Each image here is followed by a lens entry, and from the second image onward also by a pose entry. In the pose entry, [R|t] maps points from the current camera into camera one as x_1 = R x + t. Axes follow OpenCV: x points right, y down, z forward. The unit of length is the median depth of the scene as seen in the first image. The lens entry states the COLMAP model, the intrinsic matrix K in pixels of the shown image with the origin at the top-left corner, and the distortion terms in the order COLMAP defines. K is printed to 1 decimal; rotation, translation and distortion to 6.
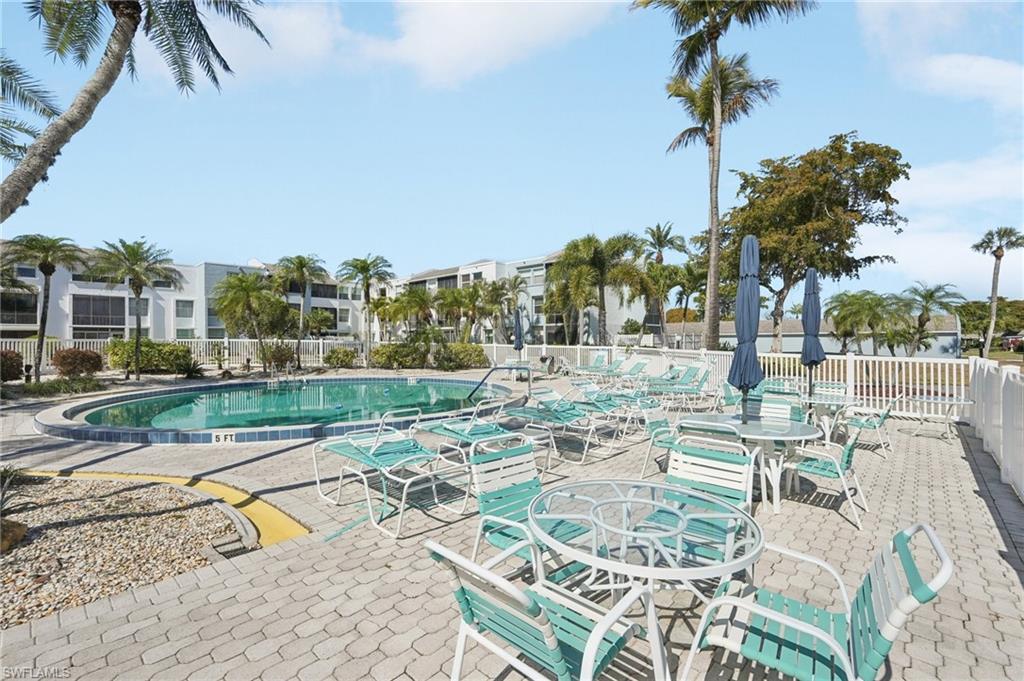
lens RADIAL K [[454.3, 0, 512.0], [0, 454.3, 340.5], [0, 0, 1]] dist [-0.003088, 0.007397]
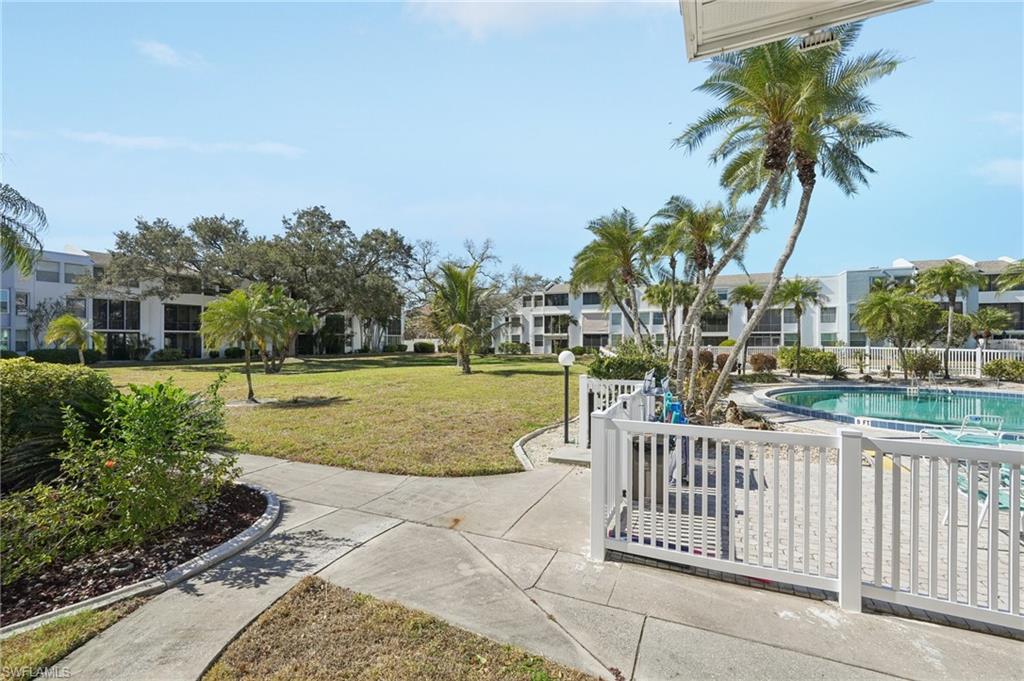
lens RADIAL K [[451.5, 0, 512.0], [0, 451.5, 340.5], [0, 0, 1]] dist [-0.000160, 0.000236]
pose [[0.333220, 0.002708, -0.942845, 0.135521], [-0.000749, 0.999996, 0.002607, -0.021403], [0.942849, -0.000163, 0.333221, -0.207972]]
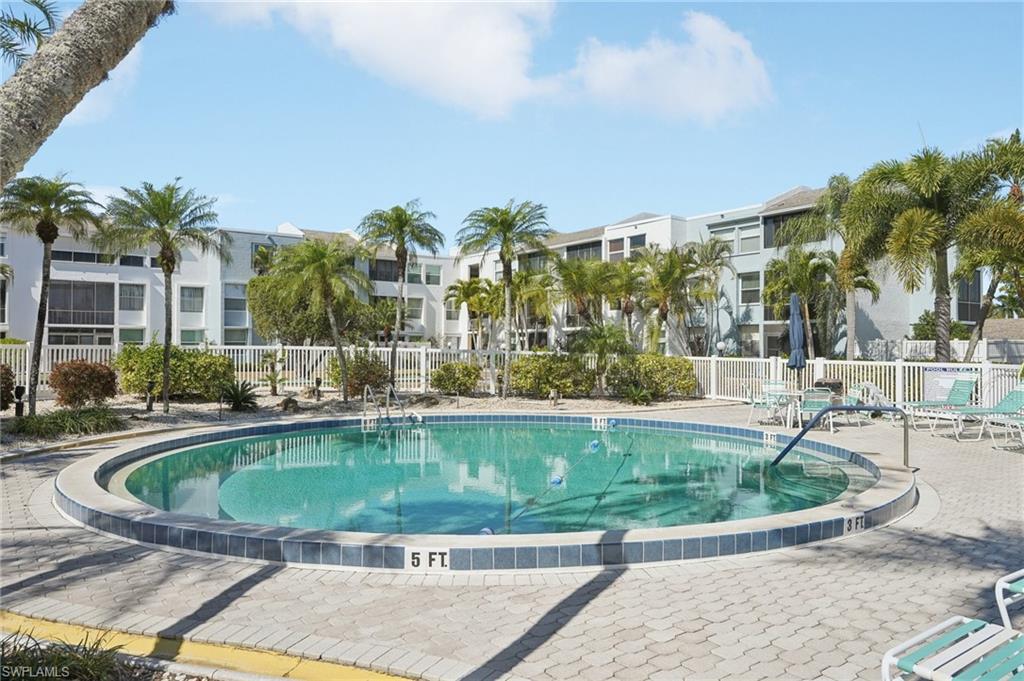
lens RADIAL K [[721.5, 0, 512.0], [0, 721.5, 340.5], [0, 0, 1]] dist [0.017740, -0.000774]
pose [[0.983088, 0.003262, -0.183103, -0.138700], [-0.005367, 0.999925, -0.011001, -0.001236], [0.183054, 0.011798, 0.983032, 0.093681]]
